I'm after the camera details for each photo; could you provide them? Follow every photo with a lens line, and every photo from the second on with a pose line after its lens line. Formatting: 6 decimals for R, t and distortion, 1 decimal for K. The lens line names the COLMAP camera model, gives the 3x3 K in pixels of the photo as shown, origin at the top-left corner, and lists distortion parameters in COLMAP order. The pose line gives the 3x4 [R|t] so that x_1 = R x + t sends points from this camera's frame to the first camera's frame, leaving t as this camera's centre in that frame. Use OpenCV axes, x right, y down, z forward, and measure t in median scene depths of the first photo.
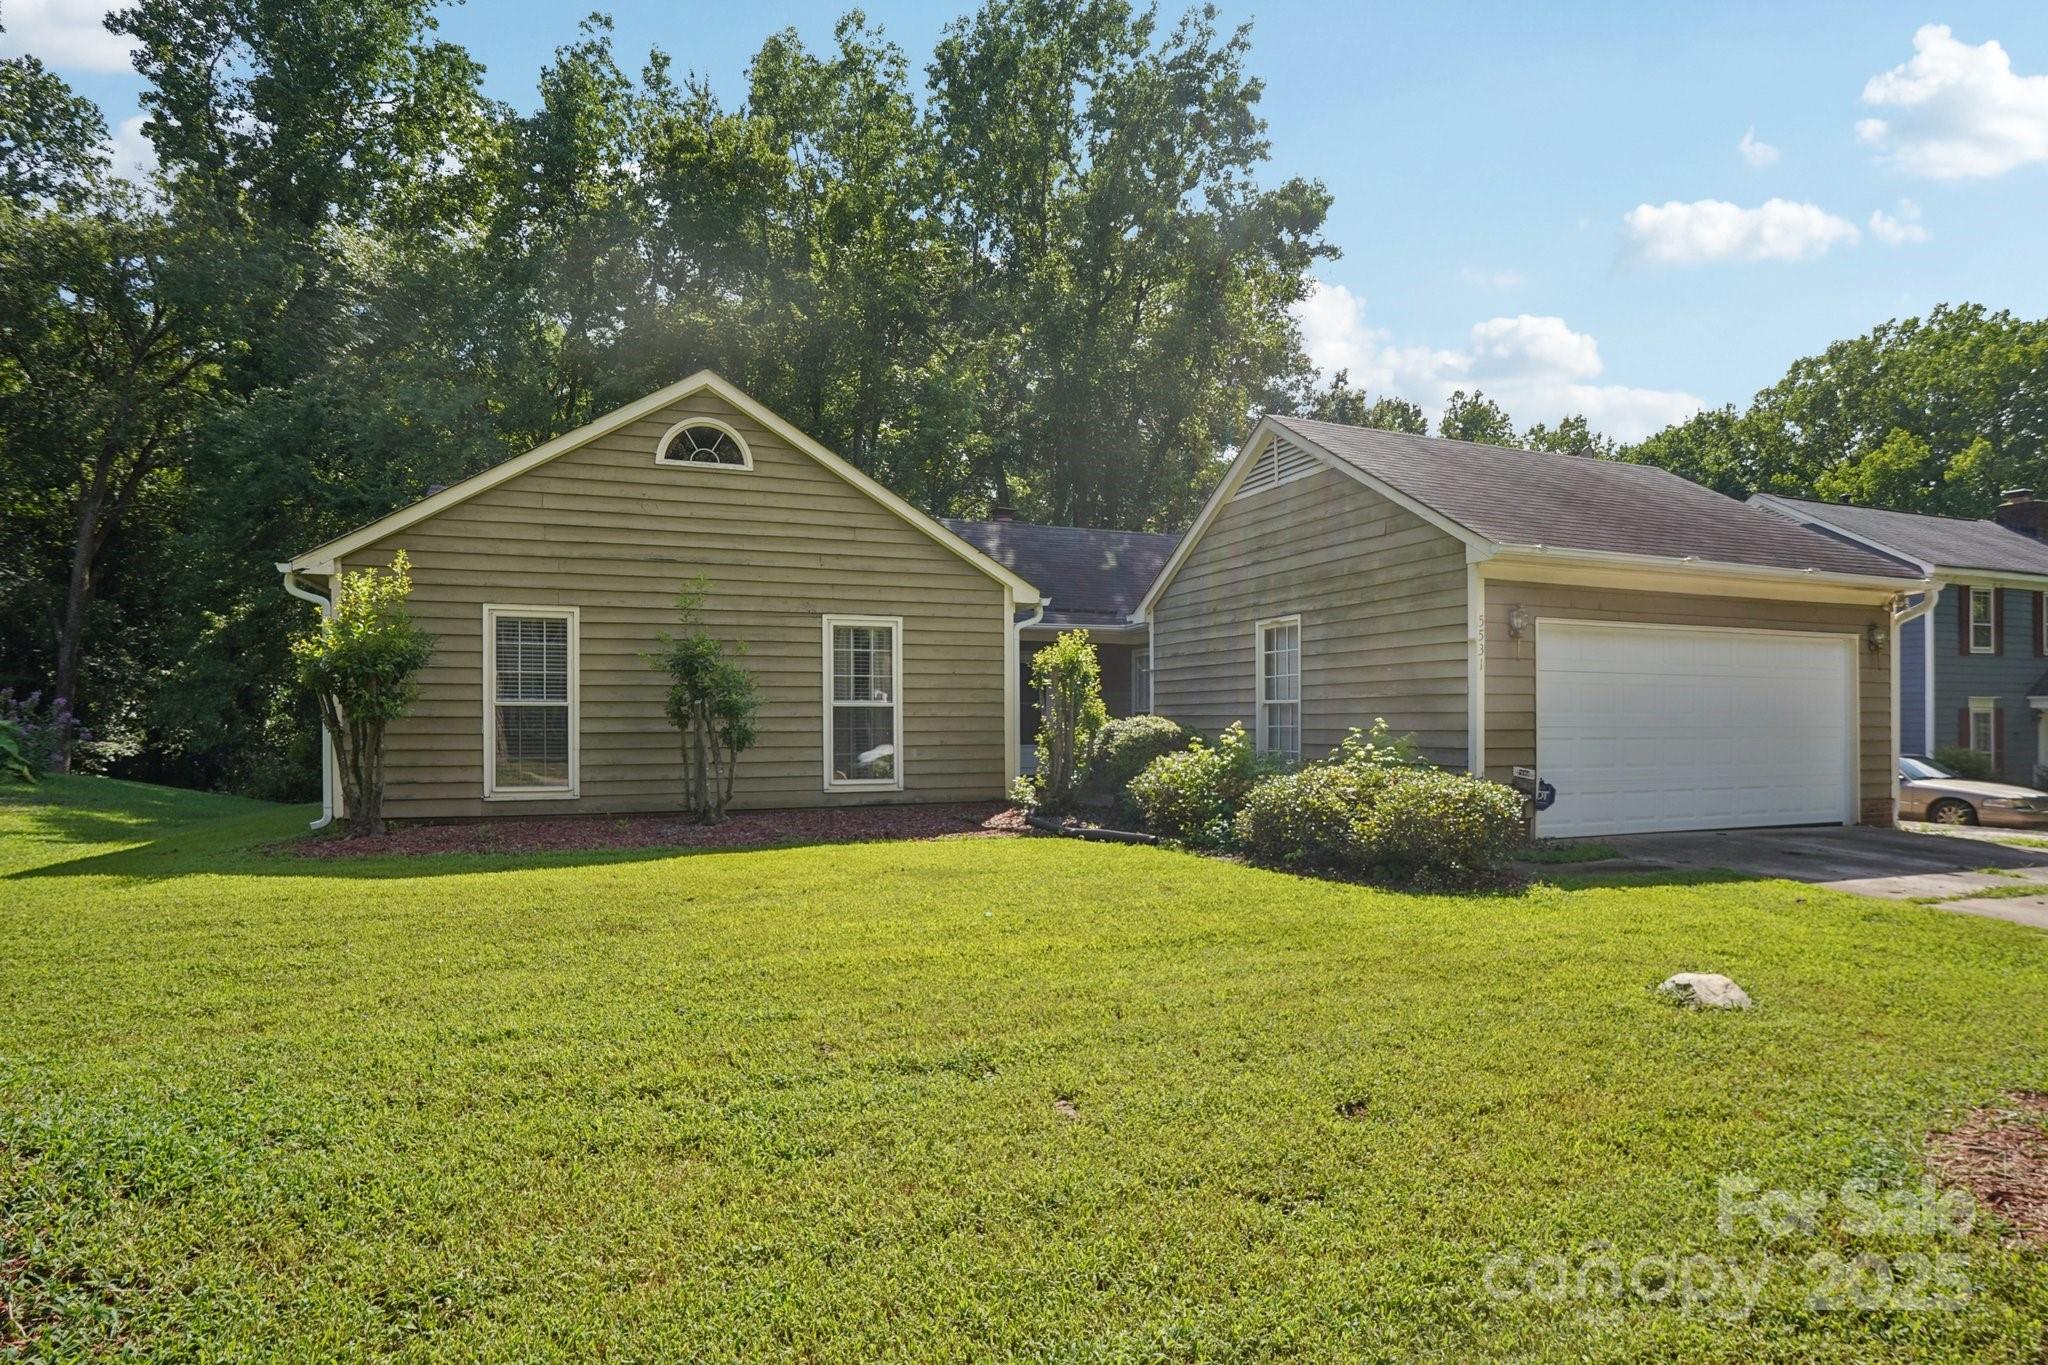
lens RADIAL K [[1096.5, 0, 1027.1], [0, 1096.5, 694.2], [0, 0, 1]] dist [-0.082969, 0.049499]
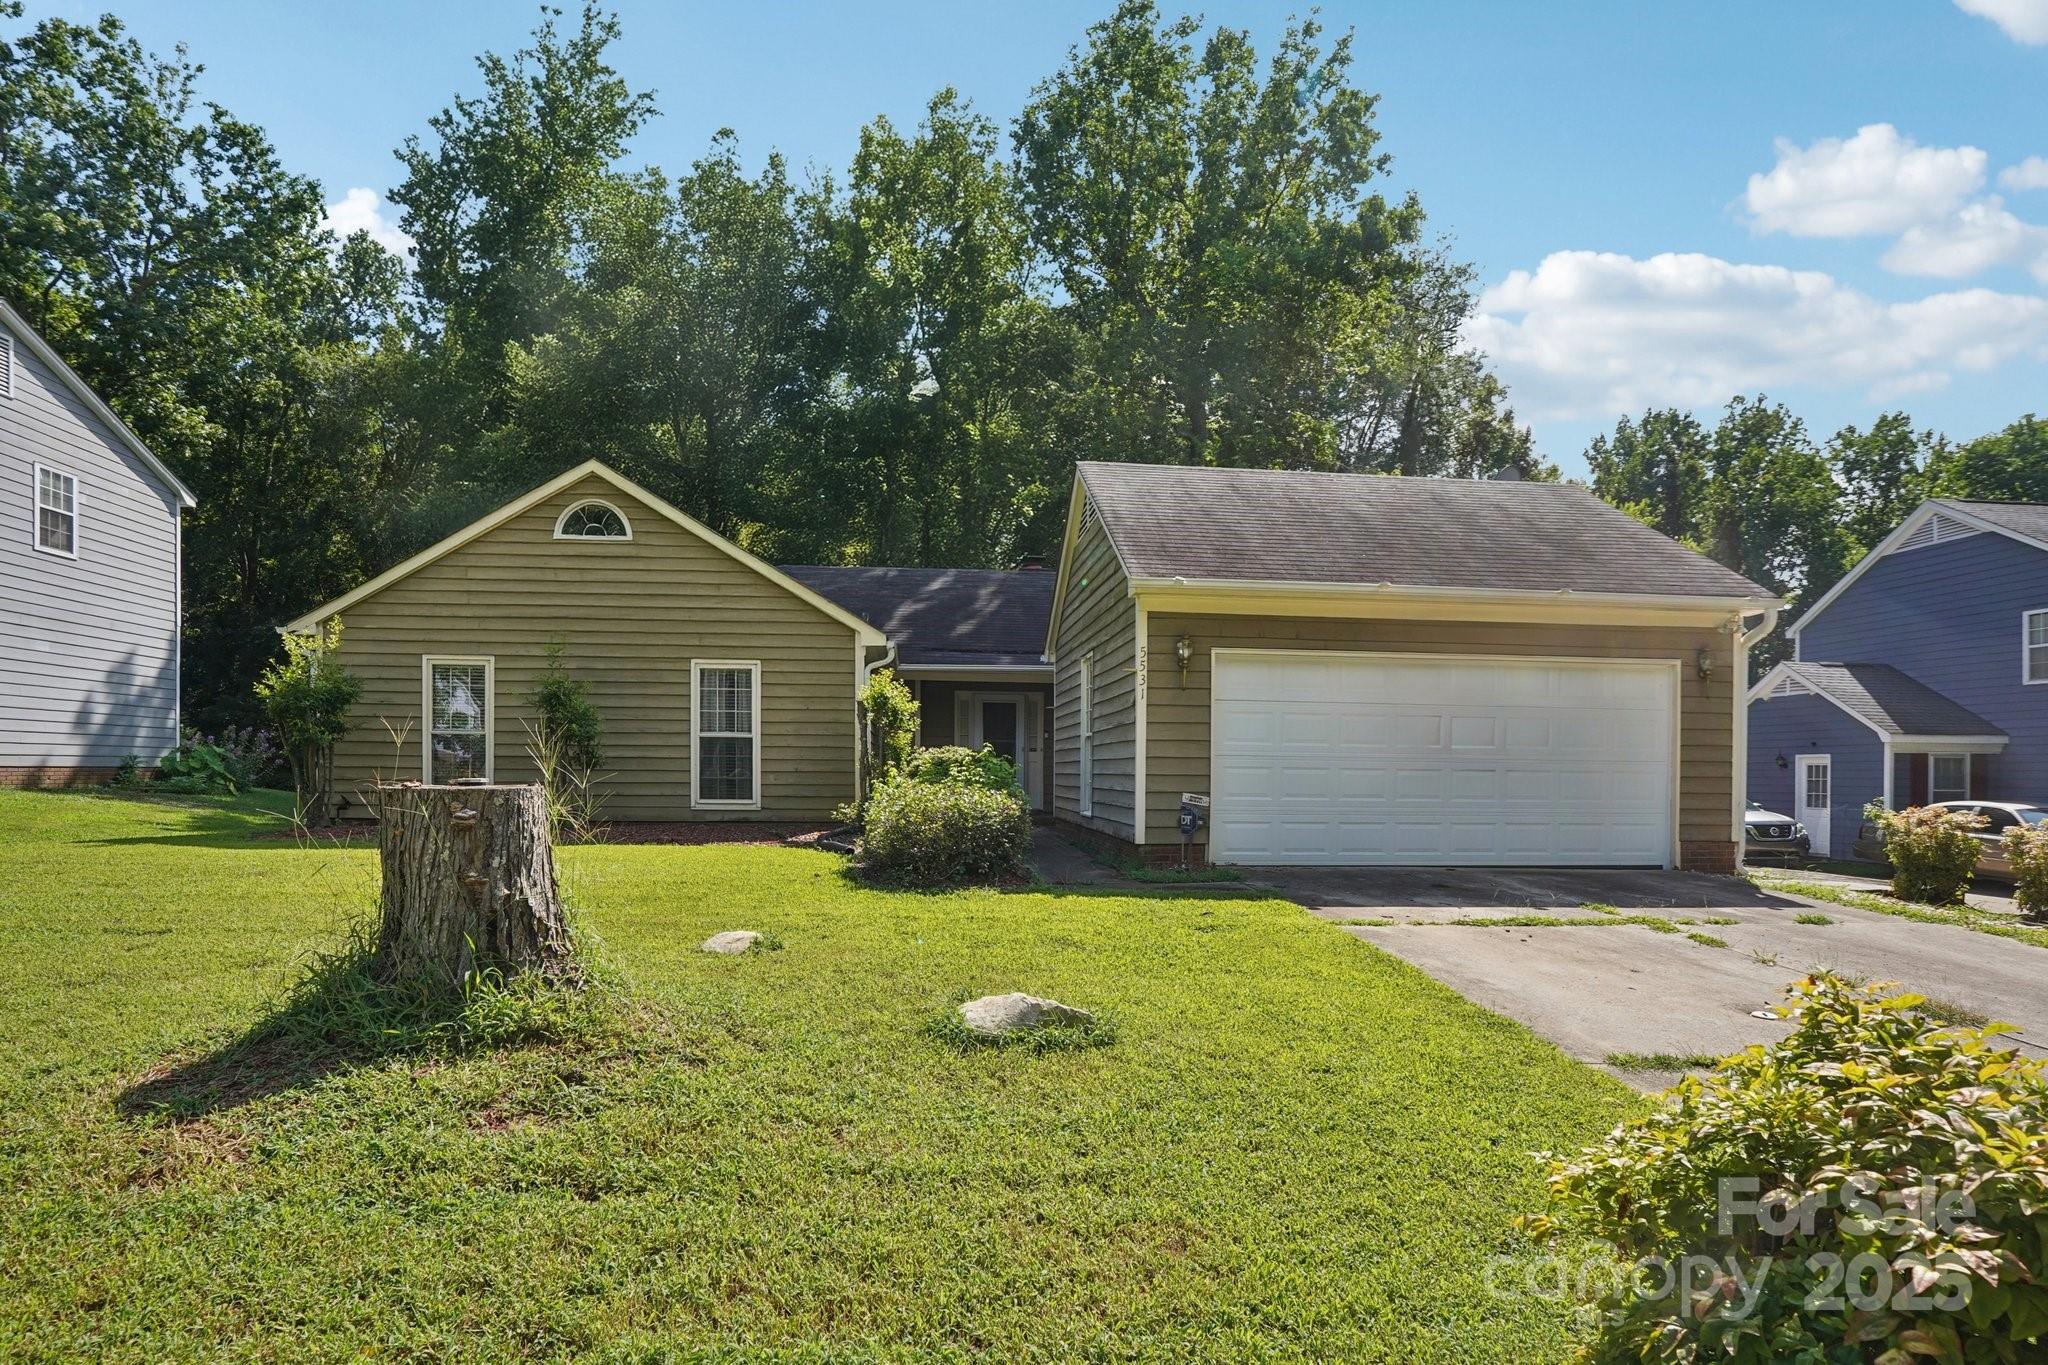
lens RADIAL K [[1108.6, 0, 1002.2], [0, 1108.6, 748.5], [0, 0, 1]] dist [-0.058637, 0.029351]
pose [[0.959821, 0.005933, -0.280550, 0.462520], [-0.004775, 0.999977, 0.004811, 0.016073], [0.280572, -0.003278, 0.959827, -0.050555]]
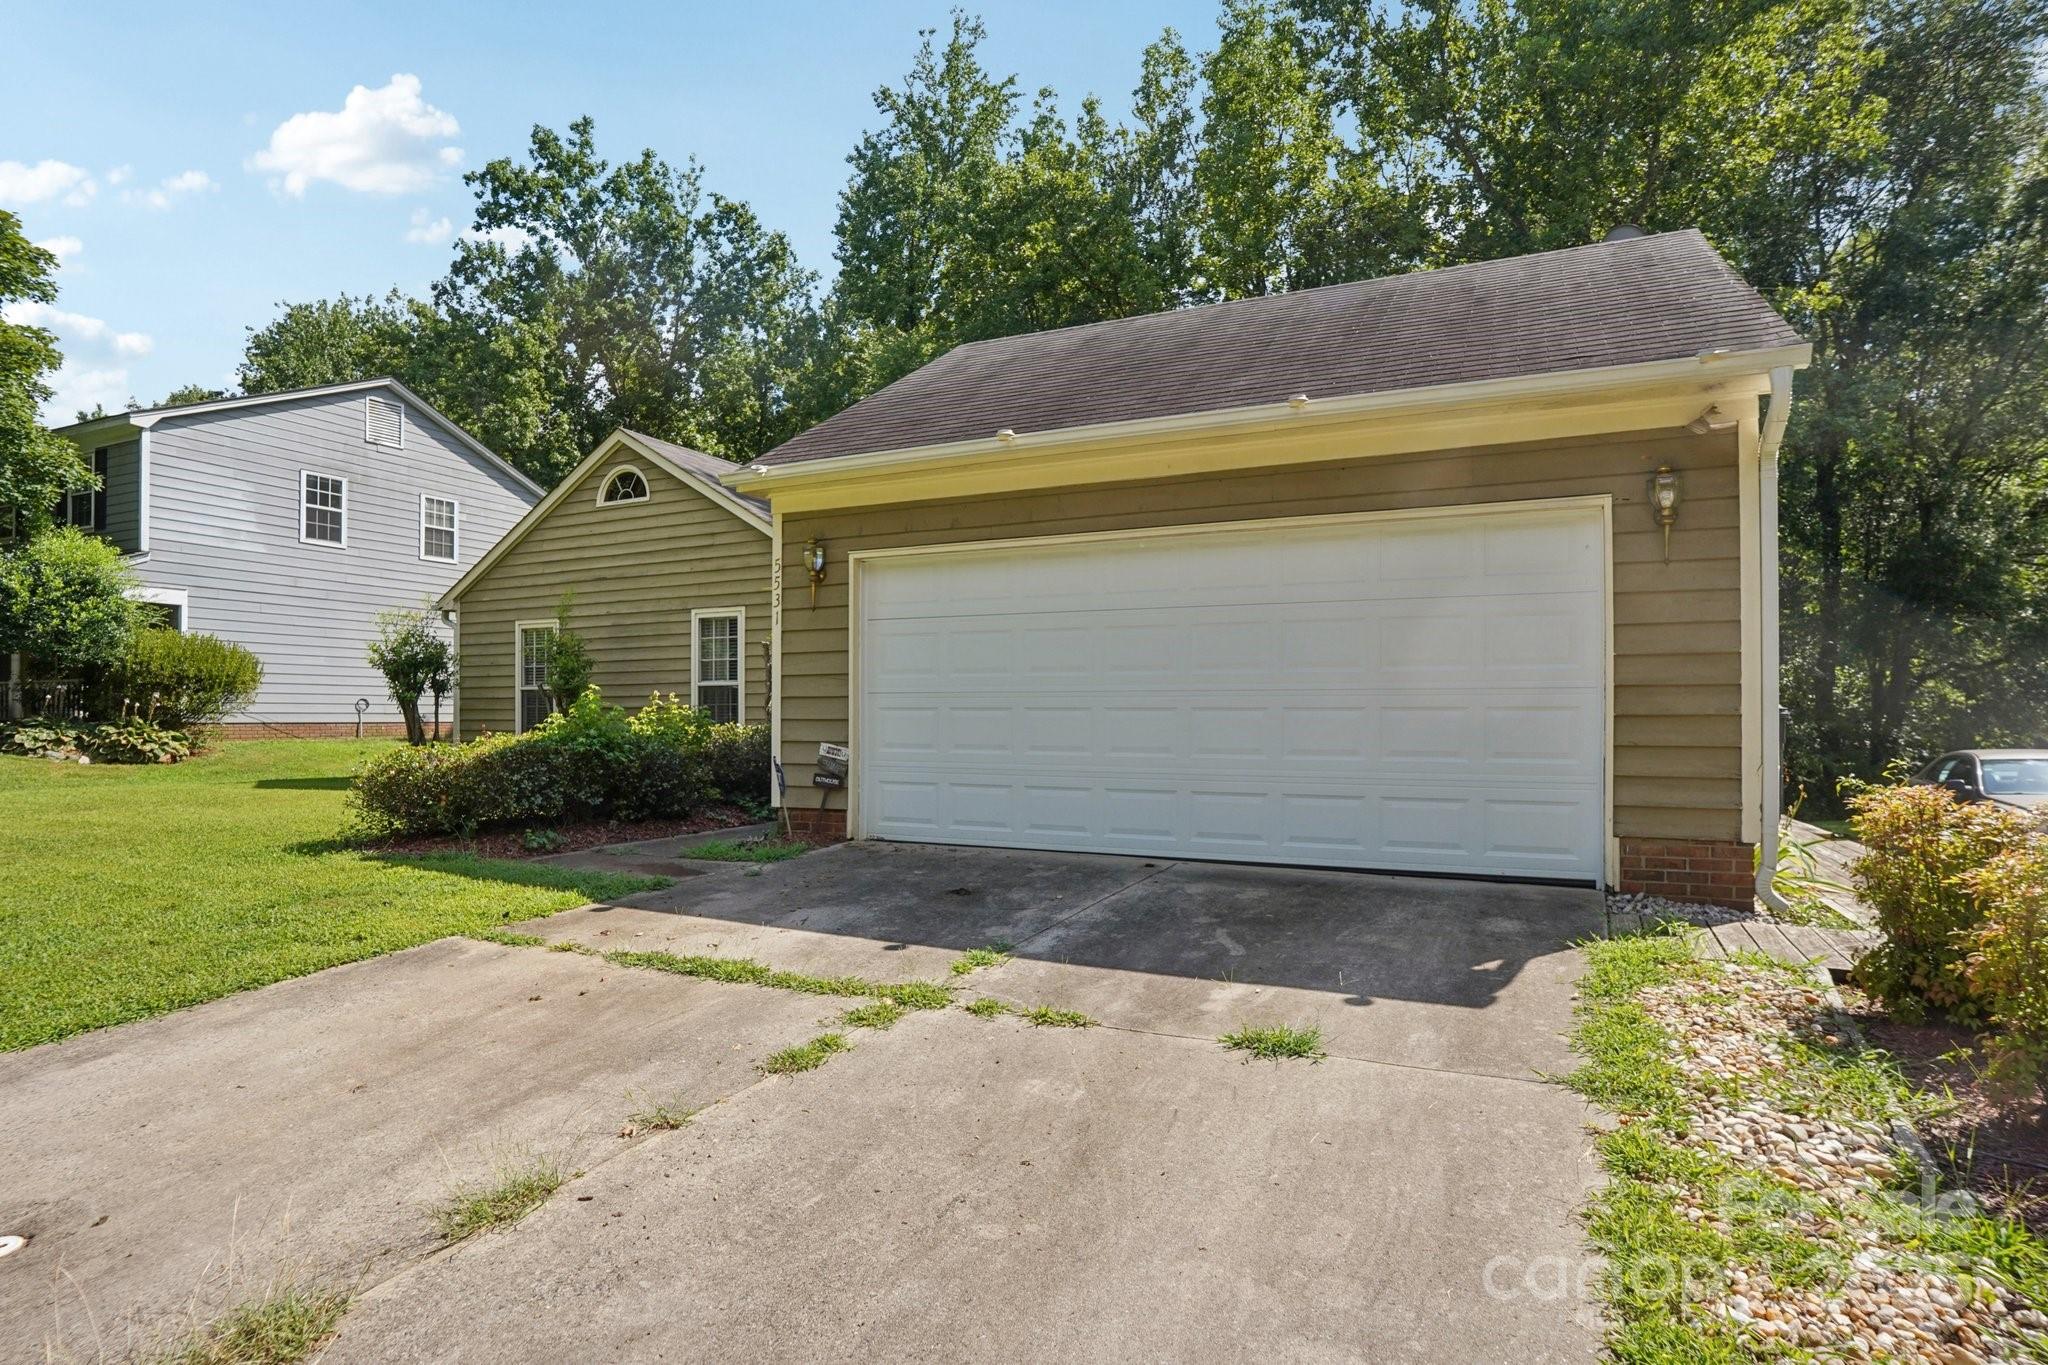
lens RADIAL K [[1074.1, 0, 1021.9], [0, 1074.1, 678.8], [0, 0, 1]] dist [-0.067328, 0.037053]
pose [[0.682488, -0.025652, -0.730447, 0.899888], [0.022386, 0.999649, -0.014189, 0.027143], [0.730554, -0.006669, 0.682822, 0.452965]]
